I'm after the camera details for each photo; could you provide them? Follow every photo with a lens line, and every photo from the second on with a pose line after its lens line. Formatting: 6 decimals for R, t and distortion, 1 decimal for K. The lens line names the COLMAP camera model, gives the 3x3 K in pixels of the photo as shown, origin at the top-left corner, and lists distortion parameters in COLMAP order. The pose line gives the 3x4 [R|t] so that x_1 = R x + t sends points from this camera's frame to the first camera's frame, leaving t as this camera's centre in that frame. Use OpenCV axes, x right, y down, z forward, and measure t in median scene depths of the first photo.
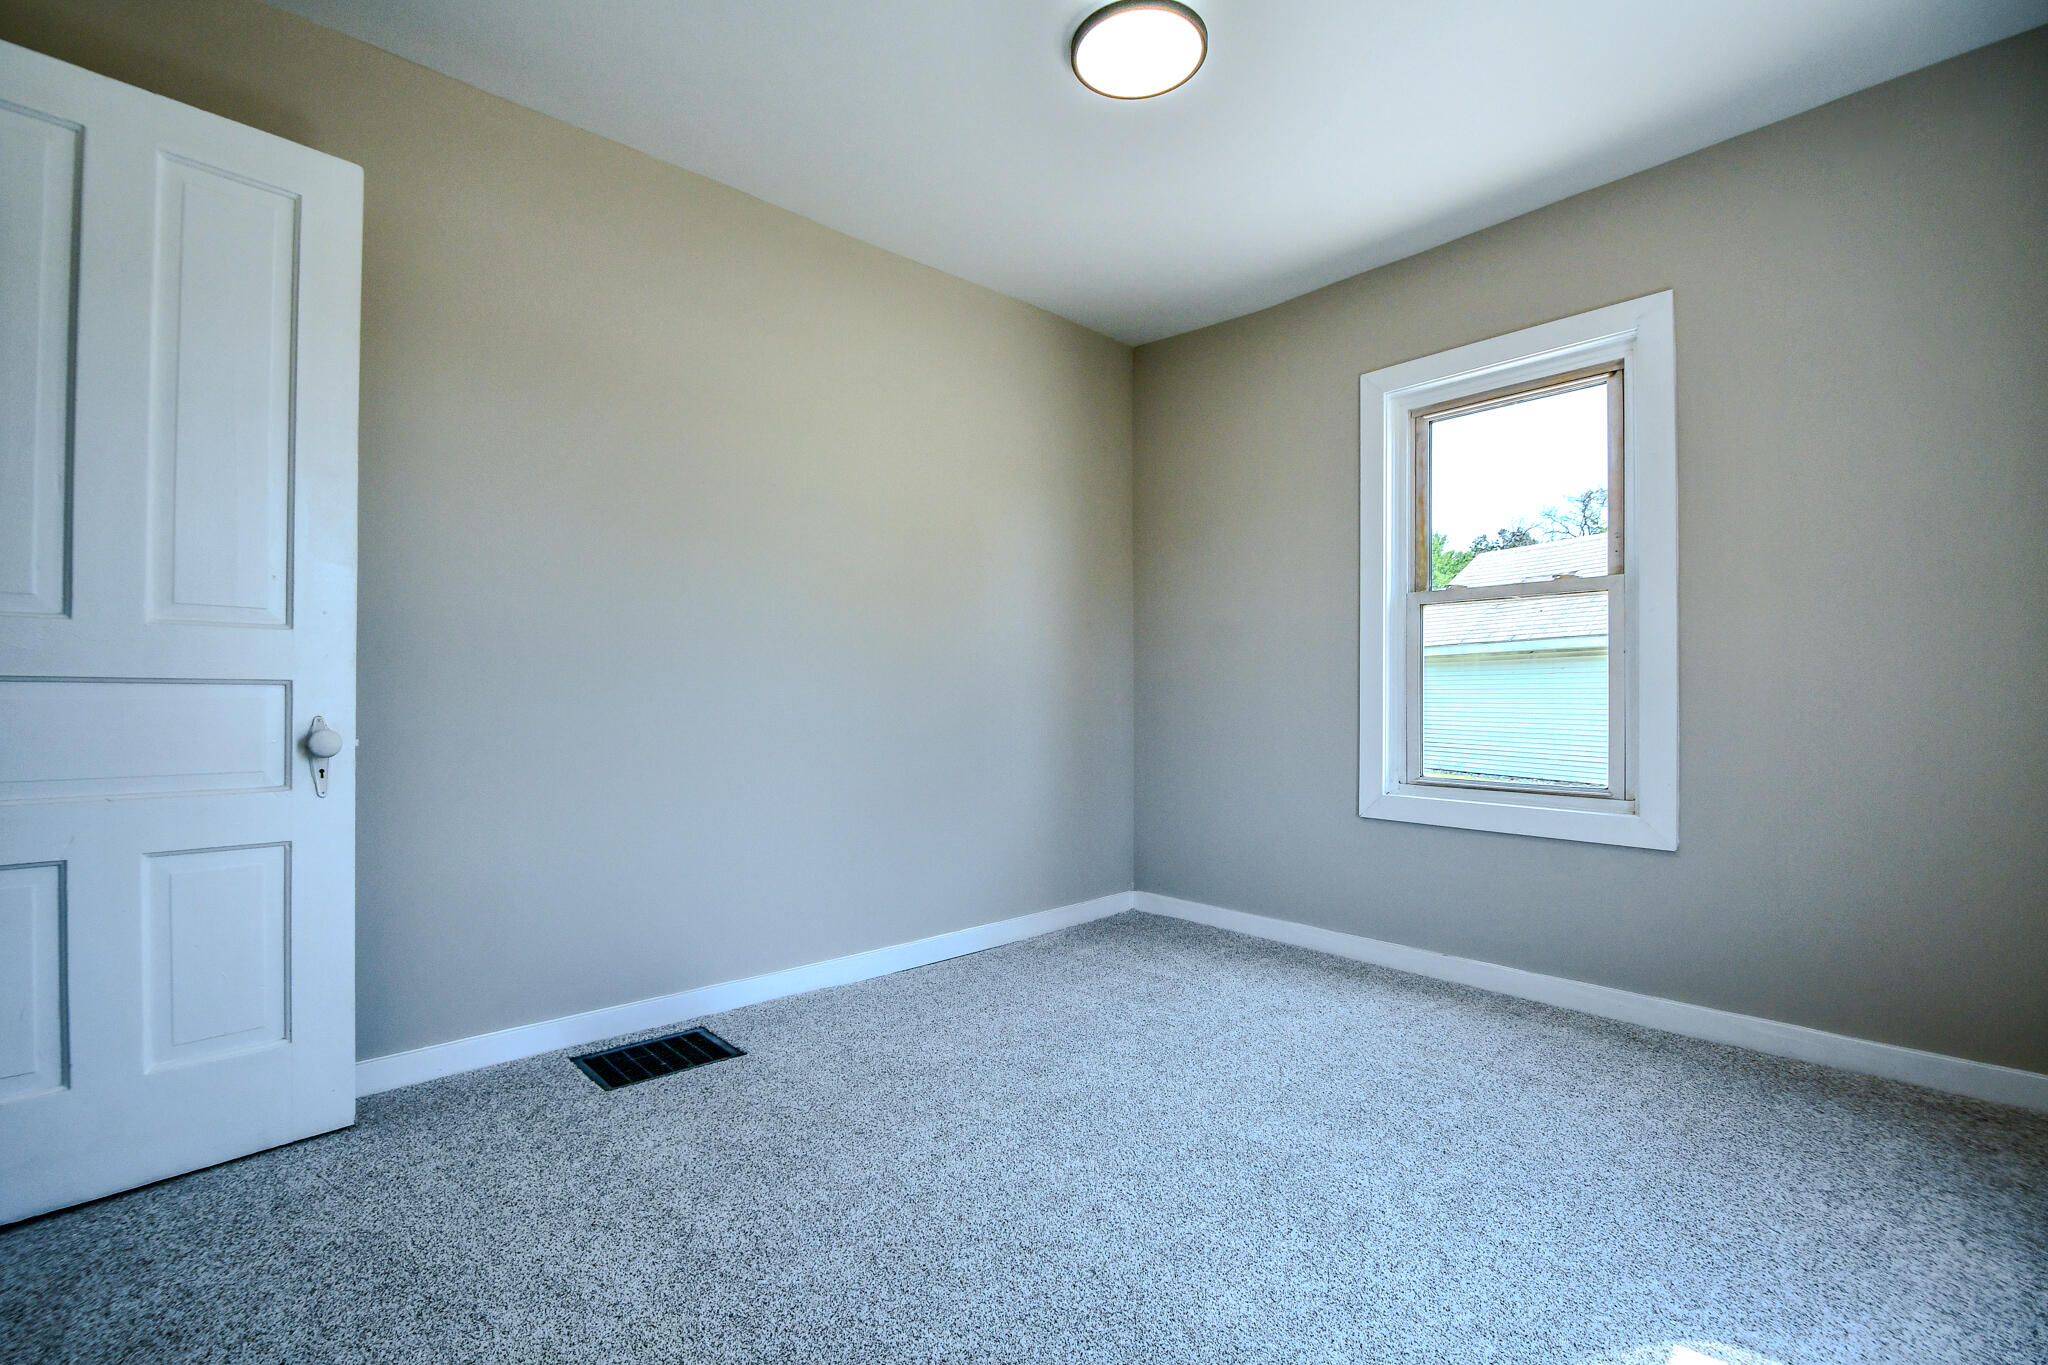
lens RADIAL K [[898.0, 0, 1003.2], [0, 898.0, 691.1], [0, 0, 1]] dist [-0.003411, -0.000491]
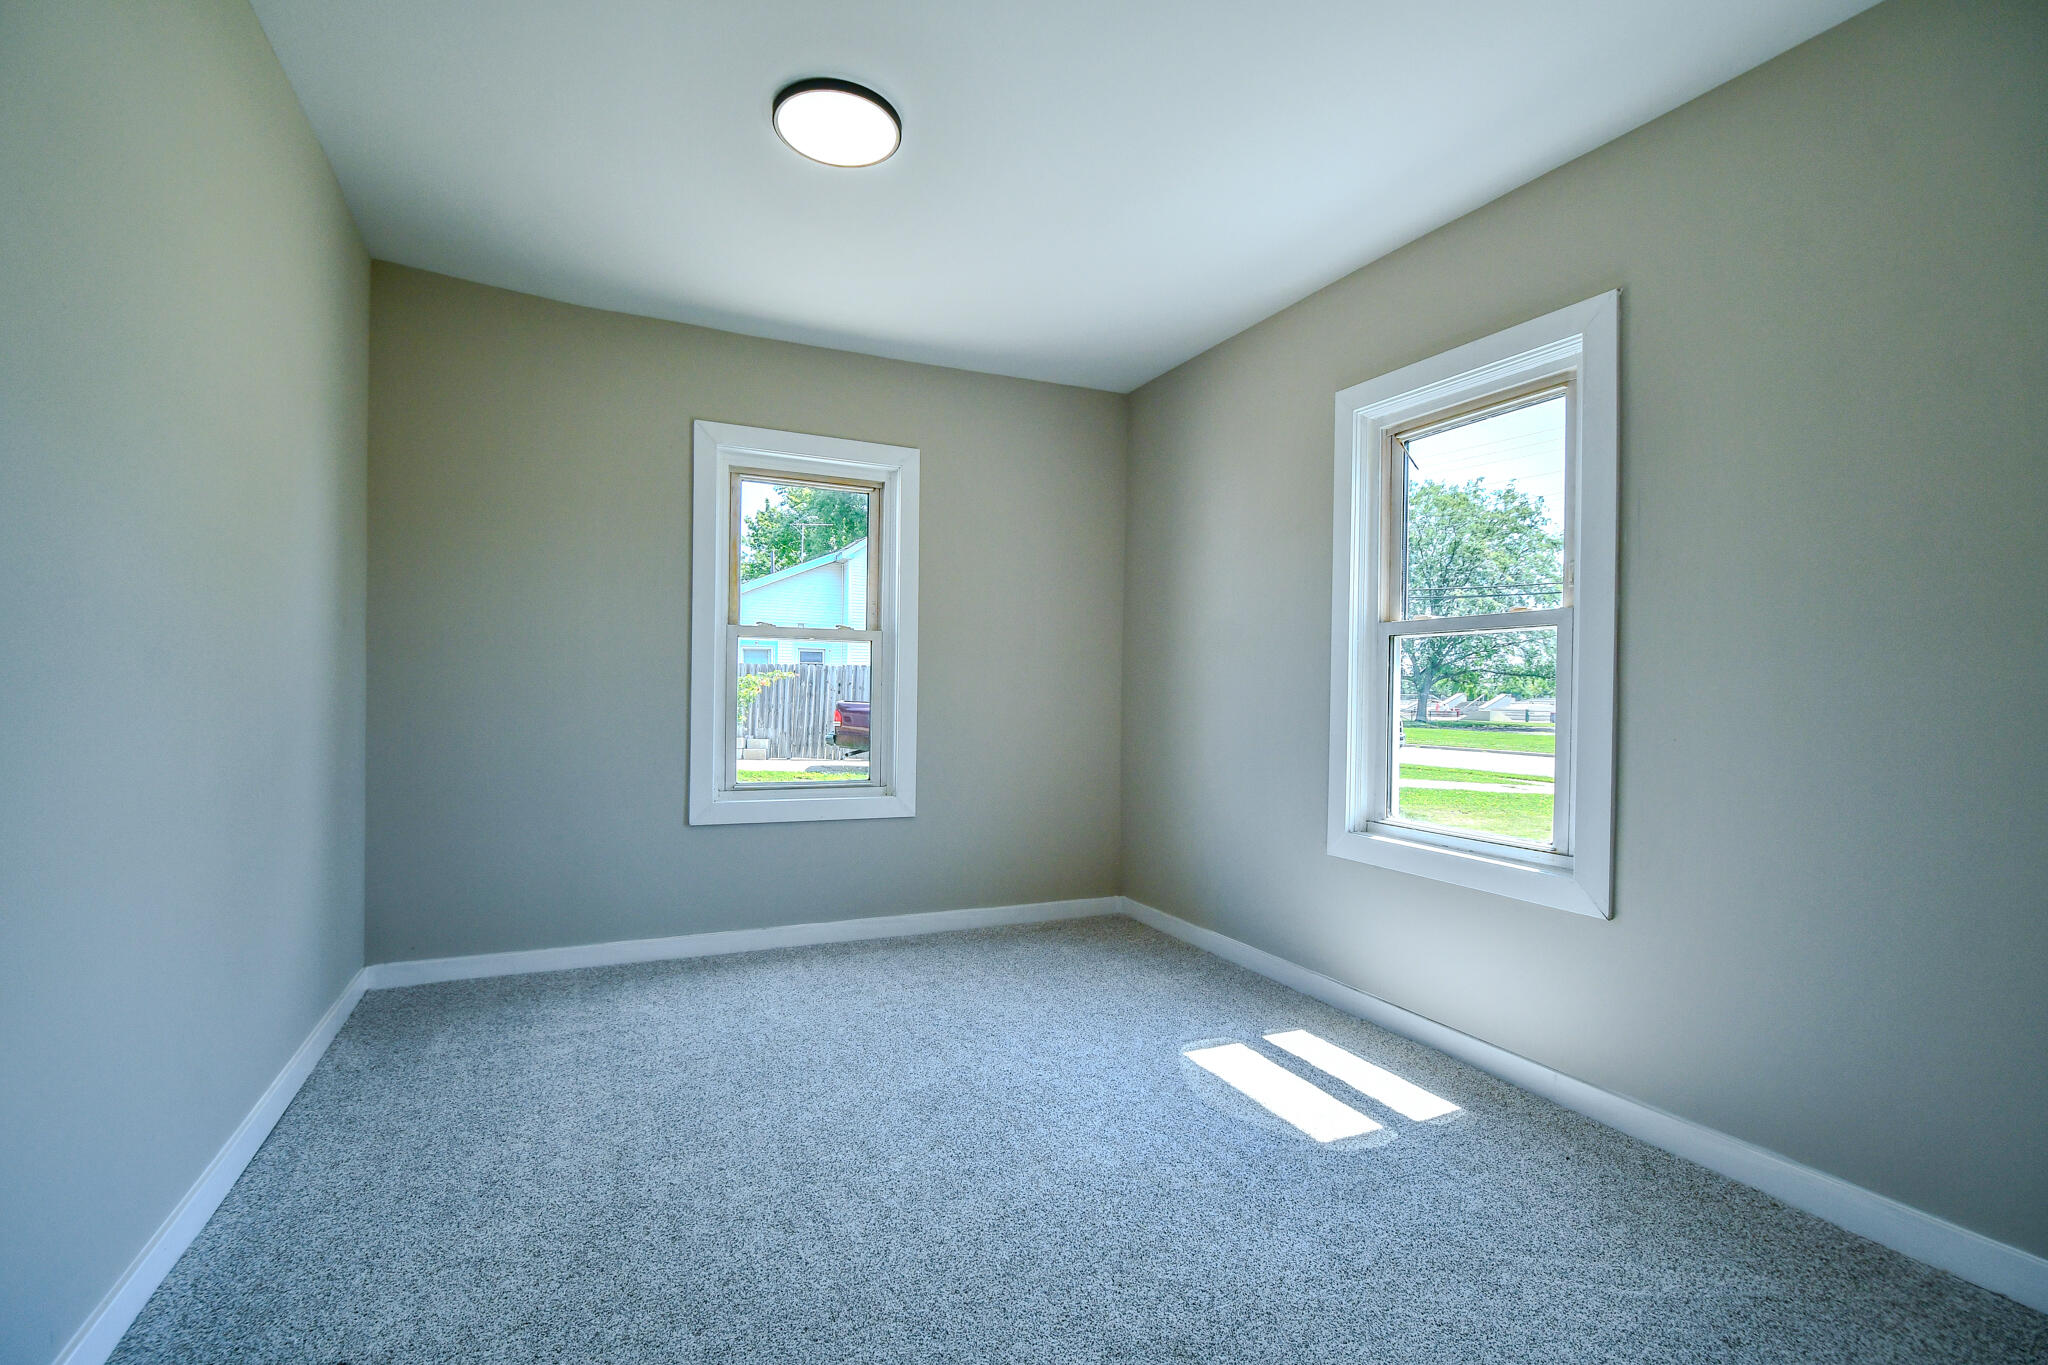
lens RADIAL K [[898.0, 0, 1005.5], [0, 898.0, 687.4], [0, 0, 1]] dist [-0.003411, -0.000491]
pose [[0.293924, 0.005748, 0.955811, -0.594639], [-0.024375, 0.999702, 0.001483, -0.043512], [-0.955518, -0.023734, 0.293977, 0.353434]]
